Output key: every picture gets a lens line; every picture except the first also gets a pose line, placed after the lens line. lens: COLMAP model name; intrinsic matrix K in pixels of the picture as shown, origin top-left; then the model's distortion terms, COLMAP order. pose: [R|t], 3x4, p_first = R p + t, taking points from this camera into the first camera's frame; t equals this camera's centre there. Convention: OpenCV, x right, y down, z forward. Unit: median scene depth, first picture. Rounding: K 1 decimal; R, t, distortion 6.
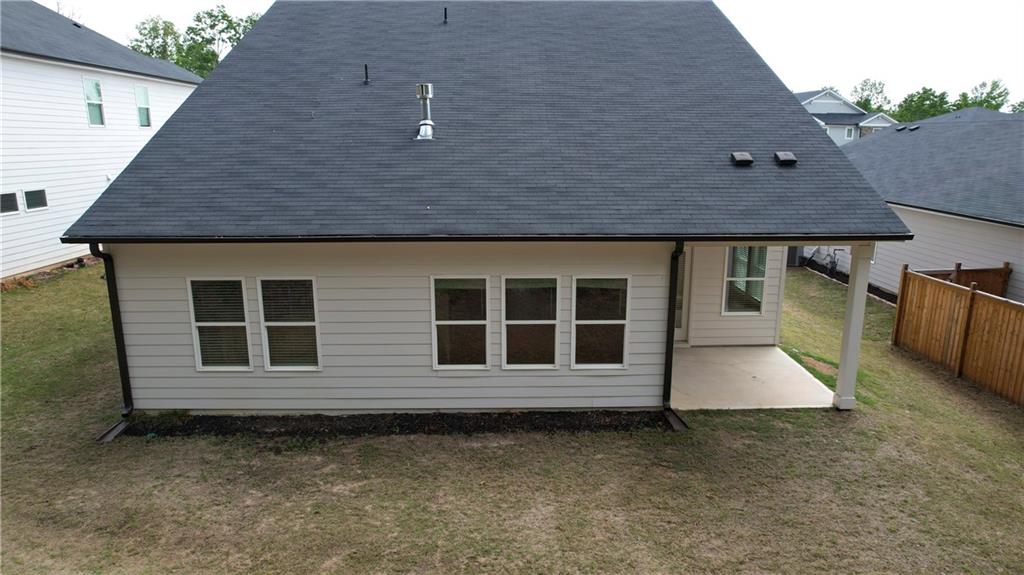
lens RADIAL K [[651.8, 0, 512.0], [0, 651.8, 287.5], [0, 0, 1]] dist [-0.075037, 0.067449]
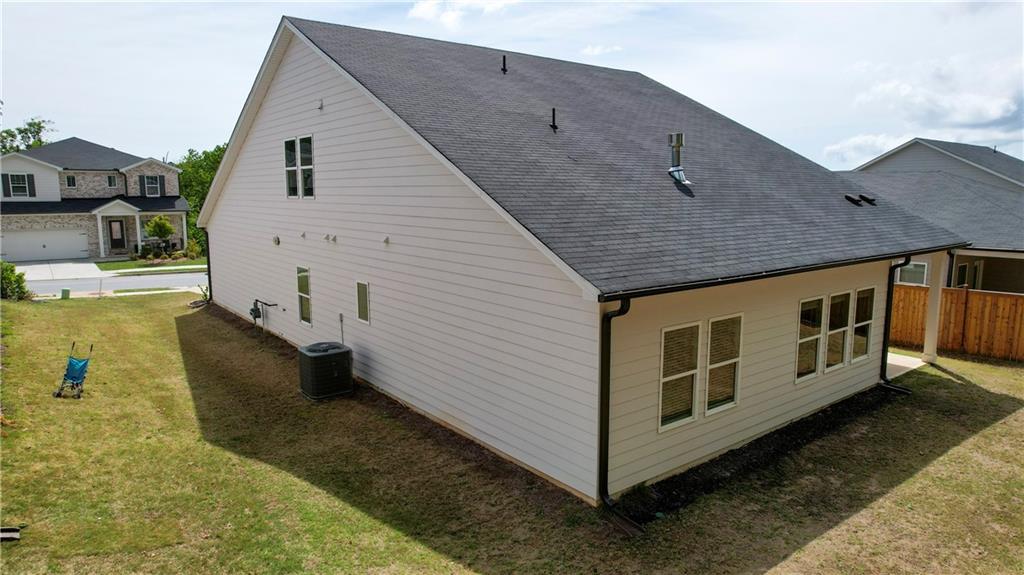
lens RADIAL K [[651.8, 0, 512.0], [0, 651.8, 287.5], [0, 0, 1]] dist [-0.075037, 0.067449]
pose [[0.799751, -0.088697, 0.593743, -1.174921], [0.135132, 0.990241, -0.034089, -0.069089], [-0.584926, 0.107496, 0.803932, 0.367772]]
